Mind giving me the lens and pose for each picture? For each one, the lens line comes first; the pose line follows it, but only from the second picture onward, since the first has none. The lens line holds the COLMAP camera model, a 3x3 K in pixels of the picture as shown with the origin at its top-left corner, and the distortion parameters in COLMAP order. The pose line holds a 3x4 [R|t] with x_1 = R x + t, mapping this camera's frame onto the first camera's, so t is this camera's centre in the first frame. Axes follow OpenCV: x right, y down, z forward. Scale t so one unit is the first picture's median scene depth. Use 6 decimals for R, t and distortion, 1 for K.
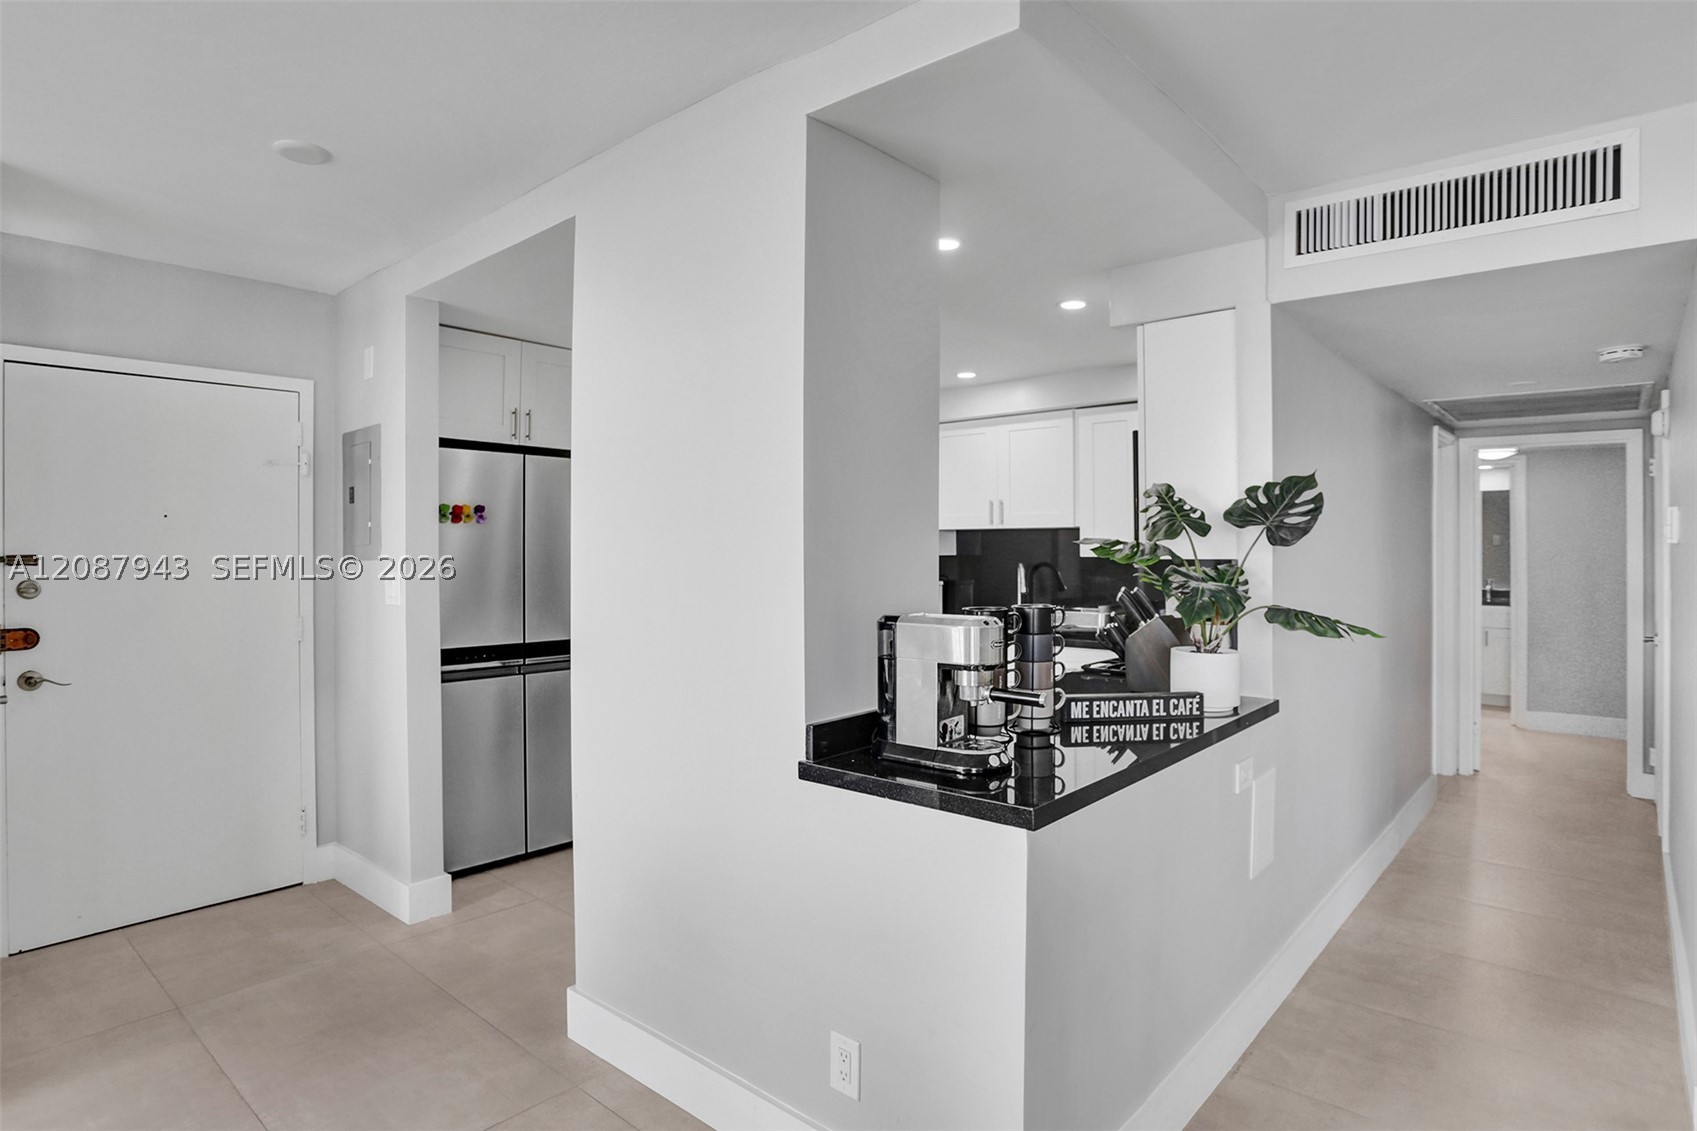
lens RADIAL K [[904.4, 0, 834.7], [0, 904.4, 545.9], [0, 0, 1]] dist [-0.015514, -0.000047]
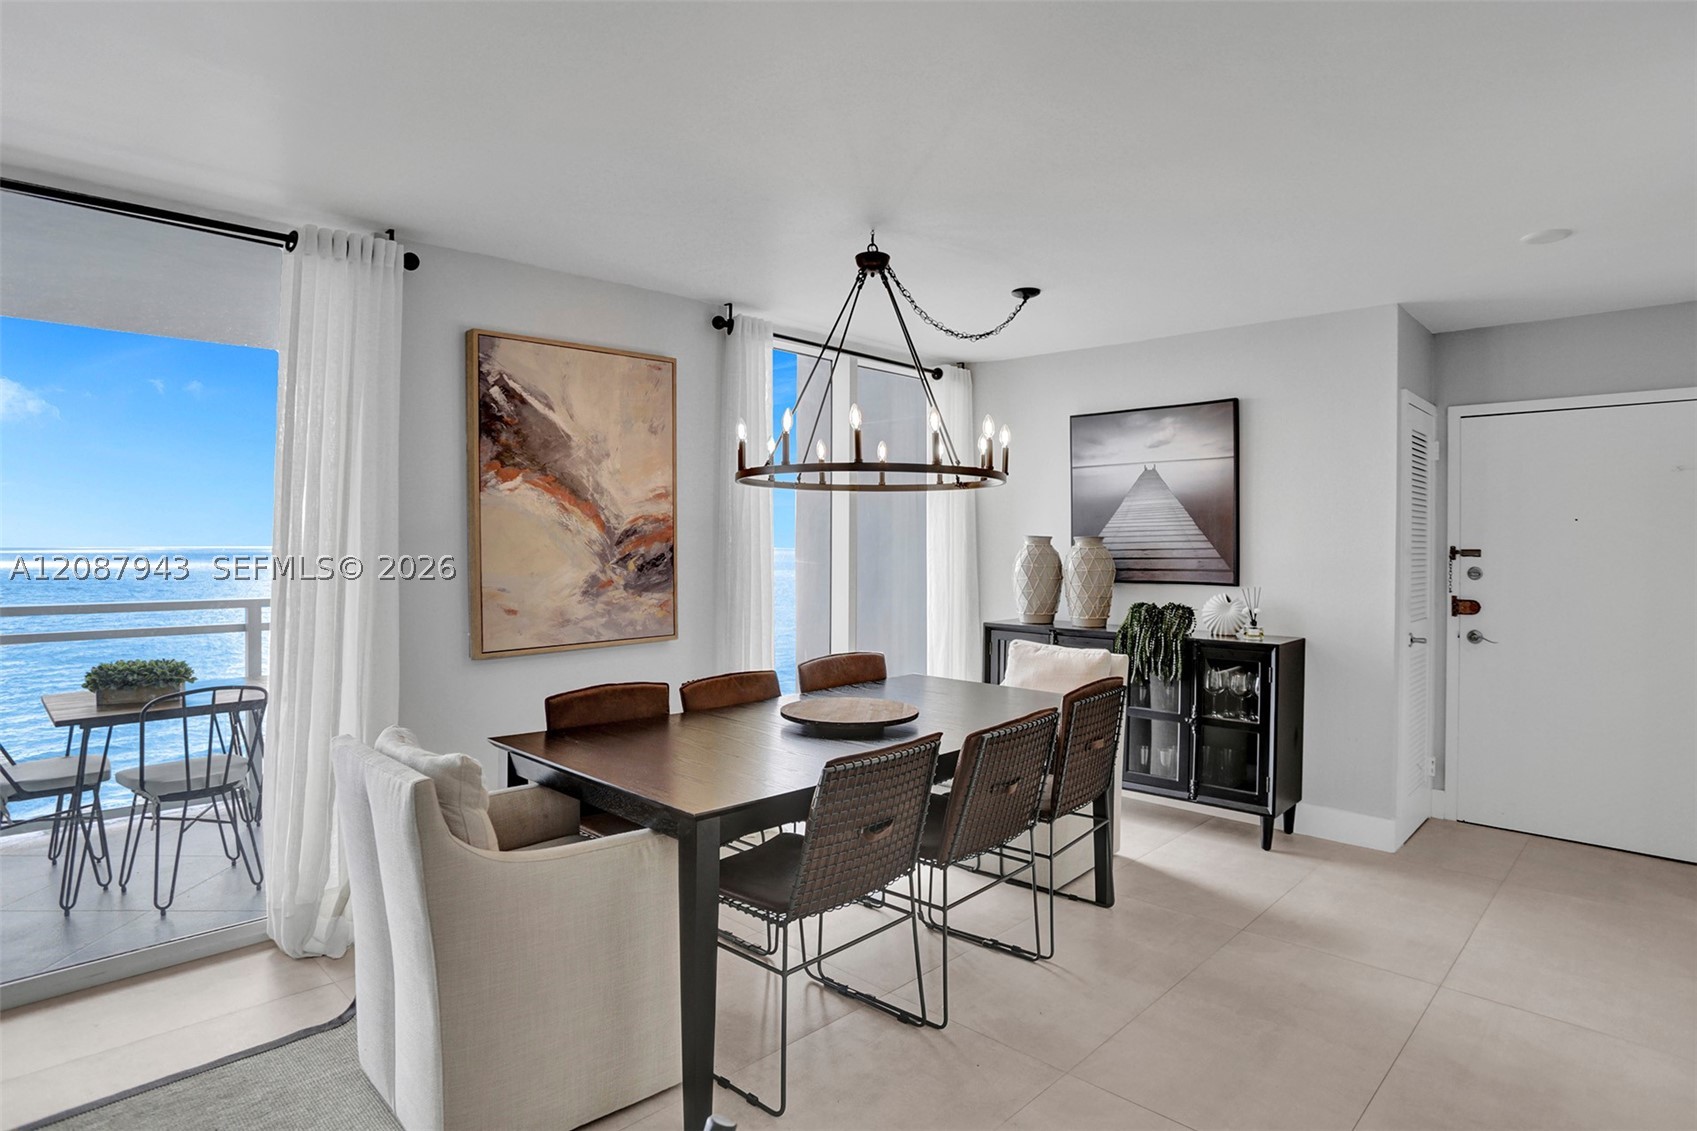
lens RADIAL K [[928.8, 0, 813.0], [0, 928.8, 550.4], [0, 0, 1]] dist [-0.036685, 0.000501]
pose [[-0.066894, -0.002869, -0.997756, 0.637883], [-0.004884, 0.999985, -0.002547, 0.021104], [0.997748, 0.004703, -0.066907, 0.037828]]
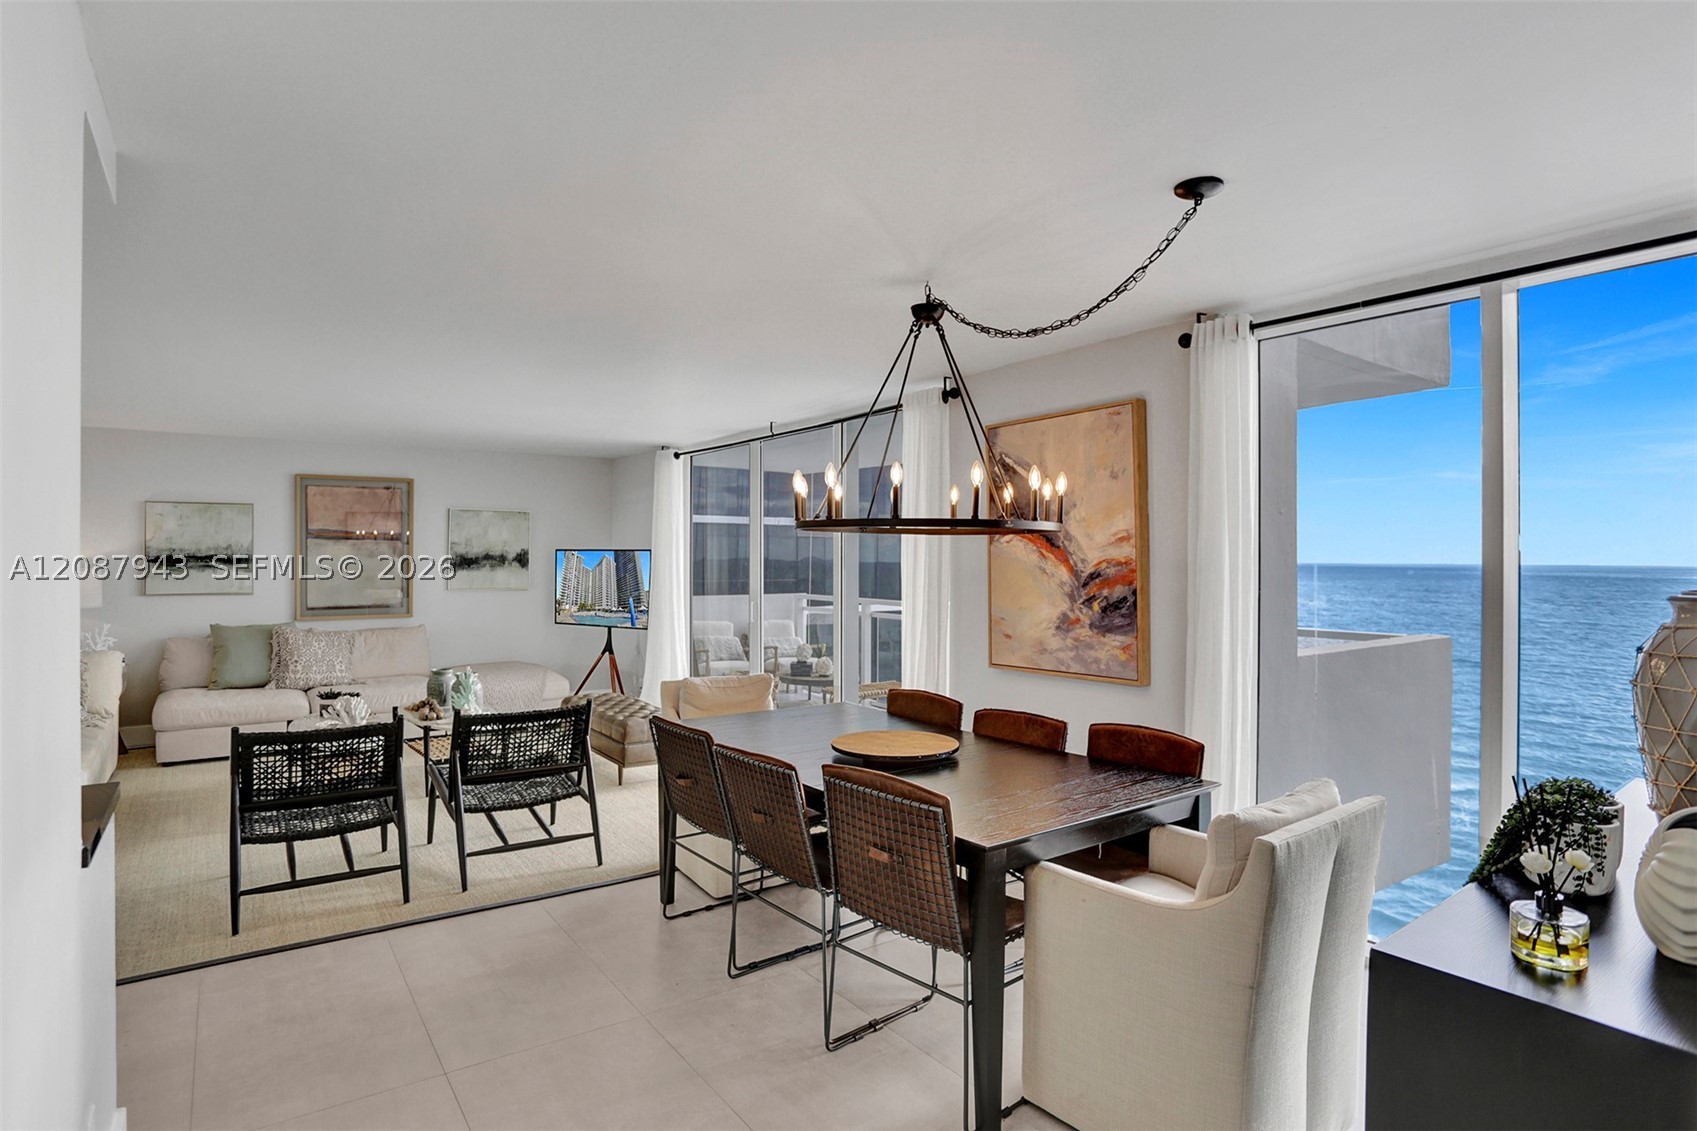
lens RADIAL K [[895.6, 0, 853.6], [0, 895.6, 557.6], [0, 0, 1]] dist [-0.088391, 0.043460]
pose [[-0.977003, -0.007097, 0.213107, -0.603826], [-0.006345, 0.999971, 0.004208, -0.037255], [-0.213130, 0.002759, -0.977020, 1.091036]]
